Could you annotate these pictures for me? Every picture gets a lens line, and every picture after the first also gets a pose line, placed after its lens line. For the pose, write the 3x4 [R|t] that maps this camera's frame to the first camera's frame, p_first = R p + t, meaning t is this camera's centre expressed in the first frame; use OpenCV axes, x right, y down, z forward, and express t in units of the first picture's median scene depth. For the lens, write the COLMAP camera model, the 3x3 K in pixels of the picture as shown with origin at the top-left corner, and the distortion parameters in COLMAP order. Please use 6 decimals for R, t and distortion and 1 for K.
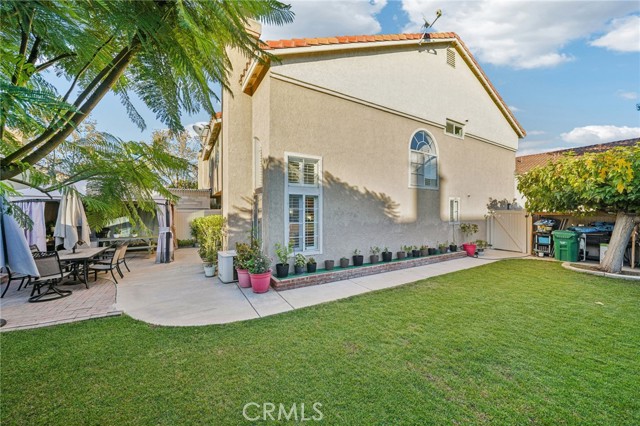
lens RADIAL K [[236.3, 0, 321.8], [0, 236.3, 209.5], [0, 0, 1]] dist [-0.014186, 0.000745]
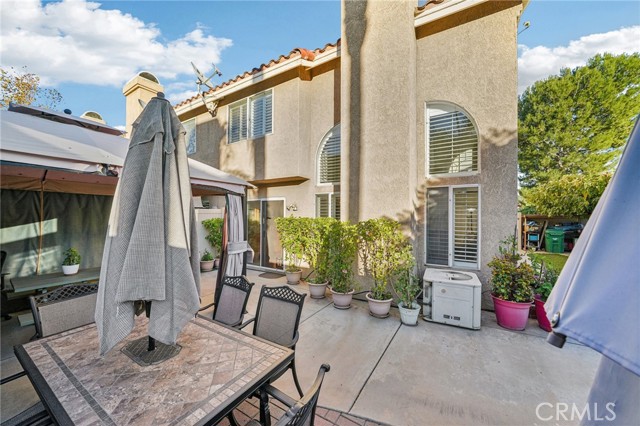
lens RADIAL K [[236.3, 0, 317.2], [0, 236.3, 215.2], [0, 0, 1]] dist [-0.014186, 0.000745]
pose [[0.890200, 0.004888, 0.455545, -0.753373], [-0.010705, 0.999891, 0.010190, 0.013774], [-0.455445, -0.013947, 0.890155, 0.490828]]
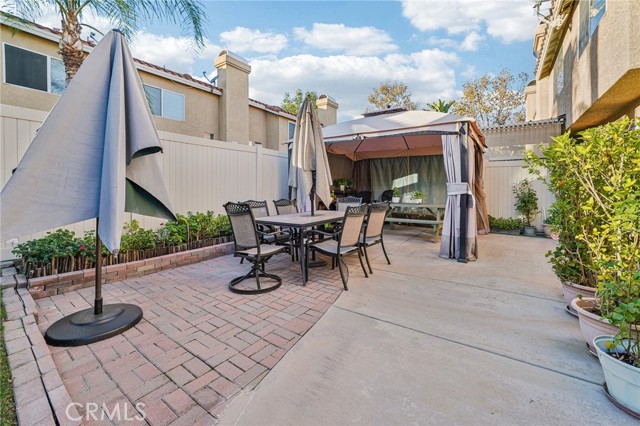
lens RADIAL K [[250.9, 0, 319.3], [0, 250.9, 188.9], [0, 0, 1]] dist [-0.011799, -0.000169]
pose [[0.398234, 0.008073, -0.917248, -0.330876], [-0.001797, 0.999966, 0.008021, 0.084242], [0.917282, -0.001546, 0.398235, 0.561379]]
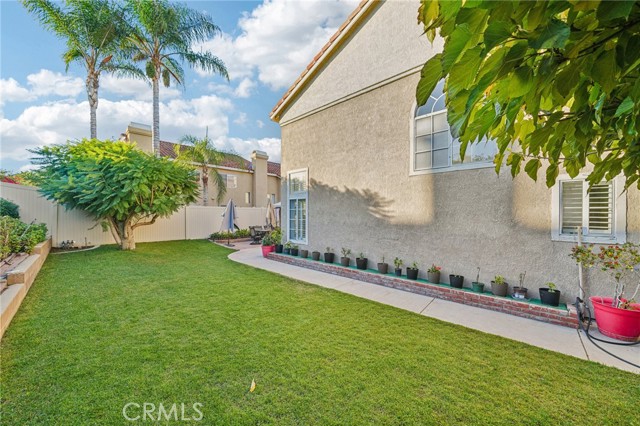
lens RADIAL K [[236.3, 0, 320.9], [0, 236.3, 213.1], [0, 0, 1]] dist [-0.014186, 0.000745]
pose [[0.279950, -0.005196, -0.960000, 1.031810], [0.003047, 0.999985, -0.004524, 0.021180], [0.960010, -0.001659, 0.279962, 0.603786]]
